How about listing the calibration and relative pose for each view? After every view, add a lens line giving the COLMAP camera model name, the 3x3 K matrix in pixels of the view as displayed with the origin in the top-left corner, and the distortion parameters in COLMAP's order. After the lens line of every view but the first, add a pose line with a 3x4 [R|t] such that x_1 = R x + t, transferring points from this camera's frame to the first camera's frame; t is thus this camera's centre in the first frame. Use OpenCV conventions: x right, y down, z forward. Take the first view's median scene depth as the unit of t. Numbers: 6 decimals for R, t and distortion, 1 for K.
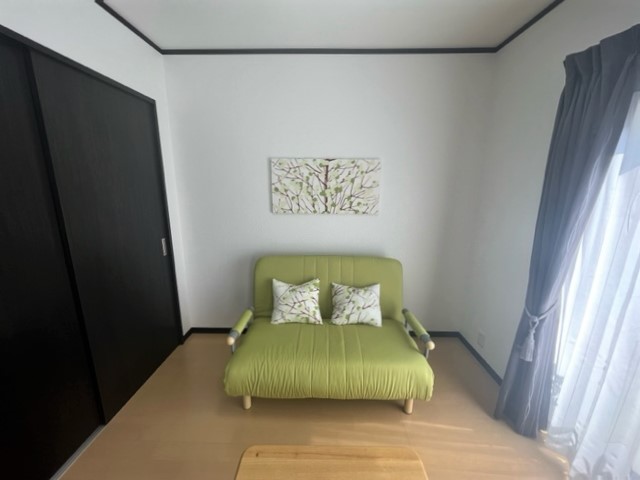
lens RADIAL K [[258.3, 0, 319.3], [0, 258.3, 239.7], [0, 0, 1]] dist [-0.001945, -0.000250]
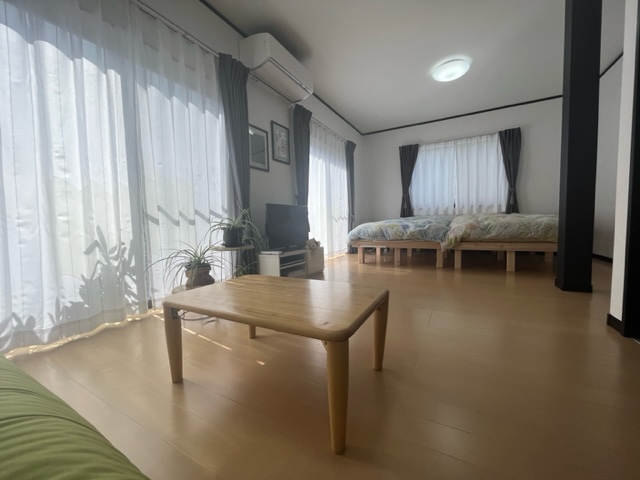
lens RADIAL K [[258.3, 0, 317.4], [0, 258.3, 239.6], [0, 0, 1]] dist [-0.001945, -0.000250]
pose [[-0.881907, -0.011174, 0.471291, -0.253143], [0.120066, 0.961427, 0.247470, 0.238696], [-0.455878, 0.274832, -0.846548, 0.742490]]
